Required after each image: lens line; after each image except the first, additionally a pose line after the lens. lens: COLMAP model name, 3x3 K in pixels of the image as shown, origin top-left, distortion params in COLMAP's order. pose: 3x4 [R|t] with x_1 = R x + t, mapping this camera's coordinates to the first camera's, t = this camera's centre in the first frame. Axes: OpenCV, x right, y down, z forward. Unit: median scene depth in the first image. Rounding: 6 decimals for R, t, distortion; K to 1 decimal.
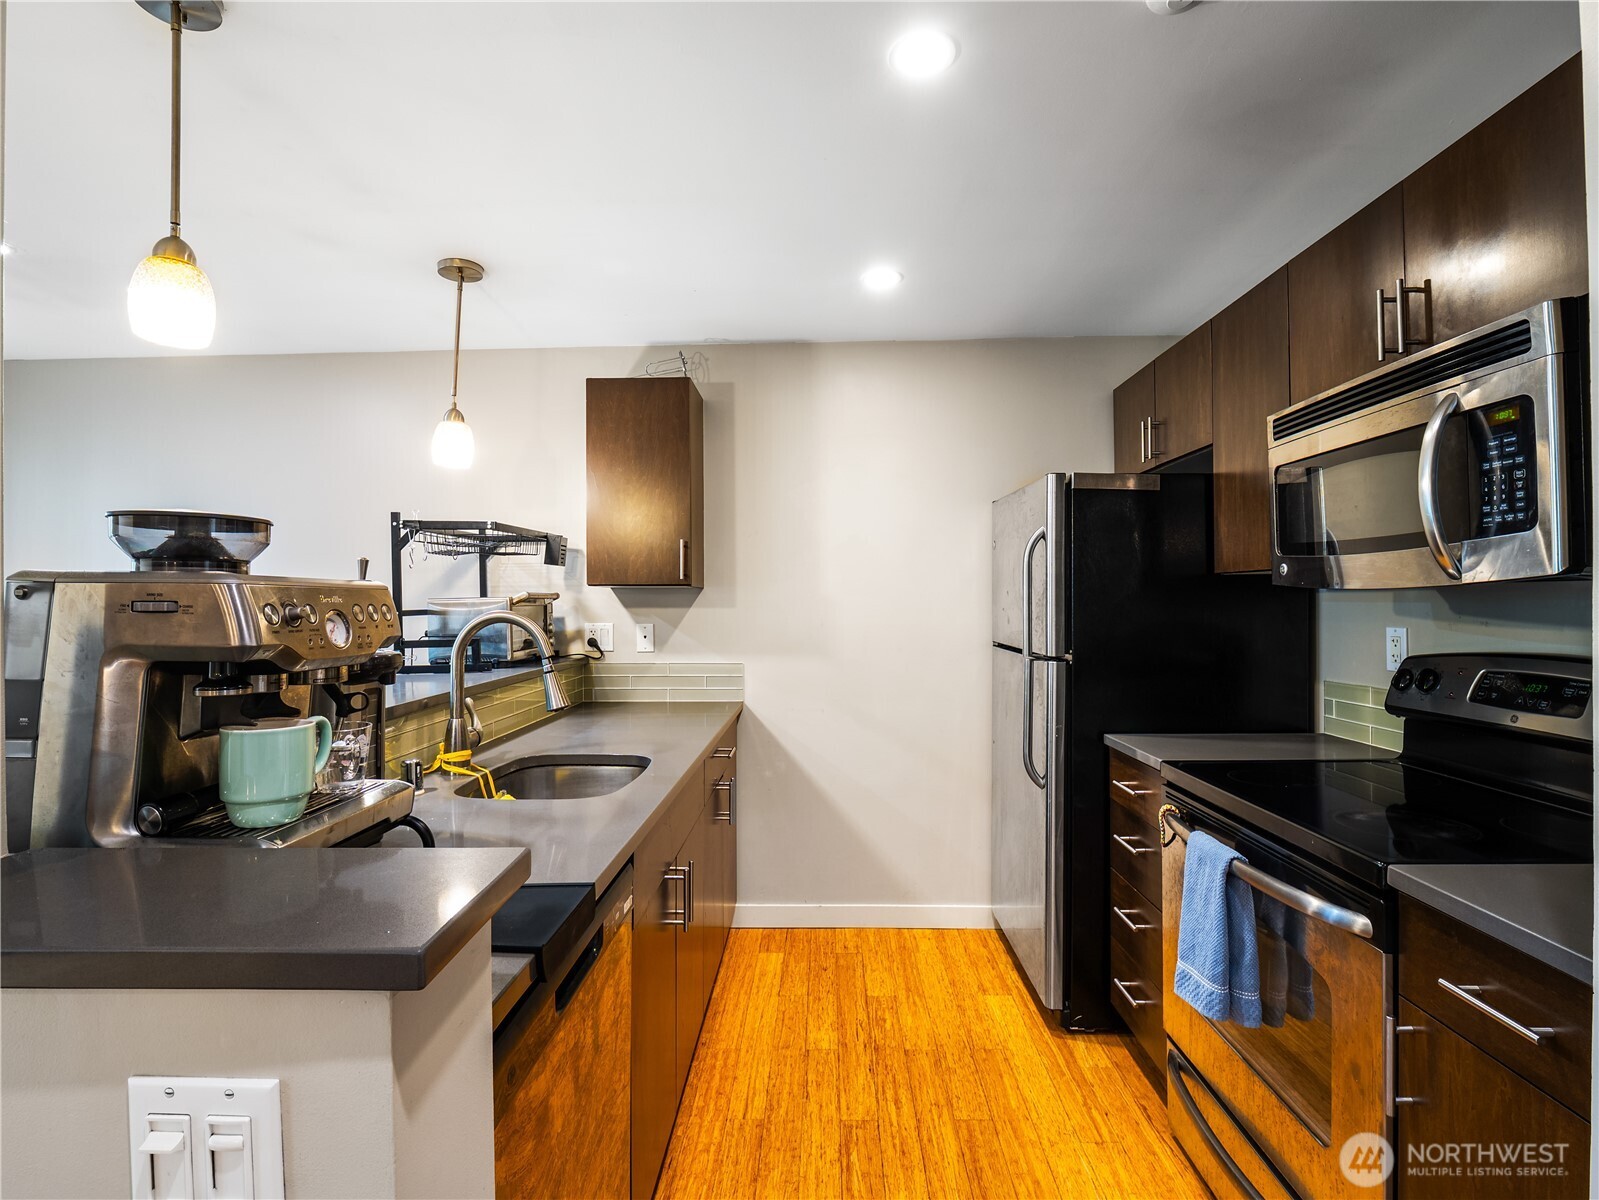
lens RADIAL K [[771.1, 0, 796.5], [0, 771.1, 597.4], [0, 0, 1]] dist [-0.007679, -0.000935]
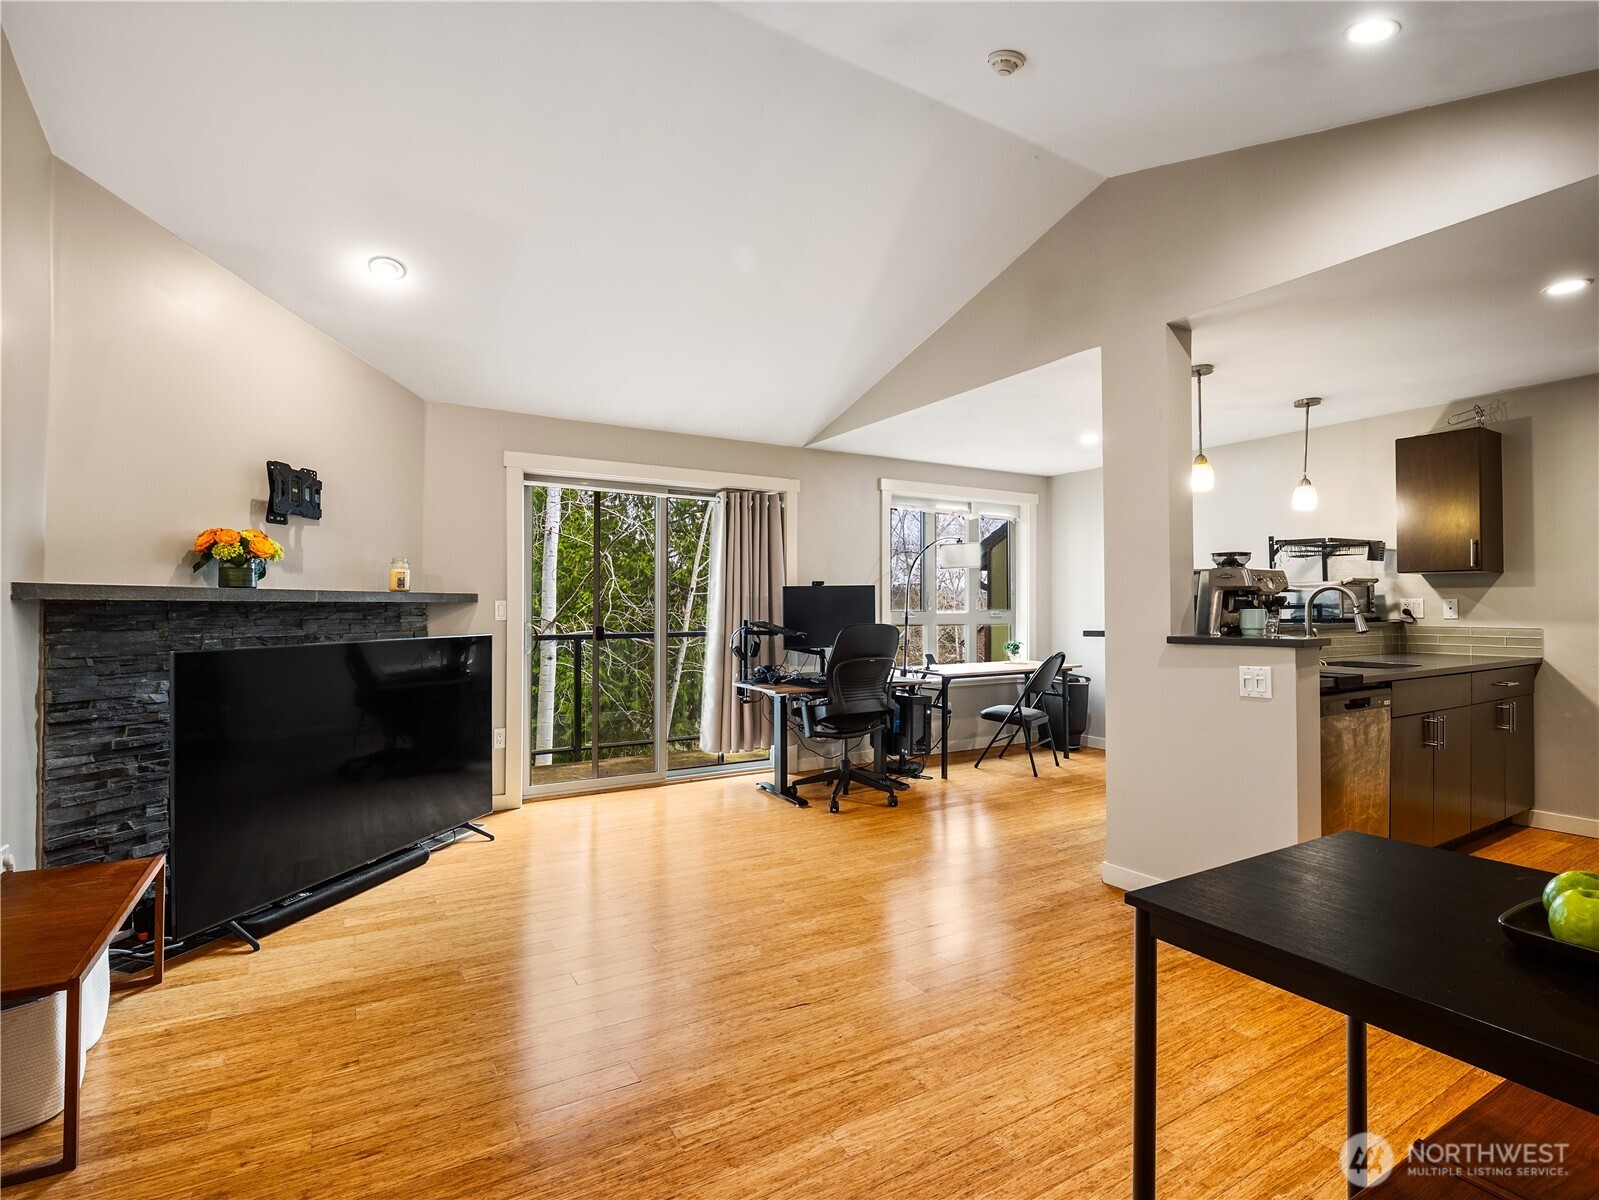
lens RADIAL K [[766.8, 0, 796.1], [0, 766.8, 598.0], [0, 0, 1]] dist [-0.021061, 0.000084]
pose [[0.536333, -0.006476, -0.843982, 0.430075], [0.004234, 0.999979, -0.004983, 0.044493], [0.843996, -0.000901, 0.536349, -0.993444]]
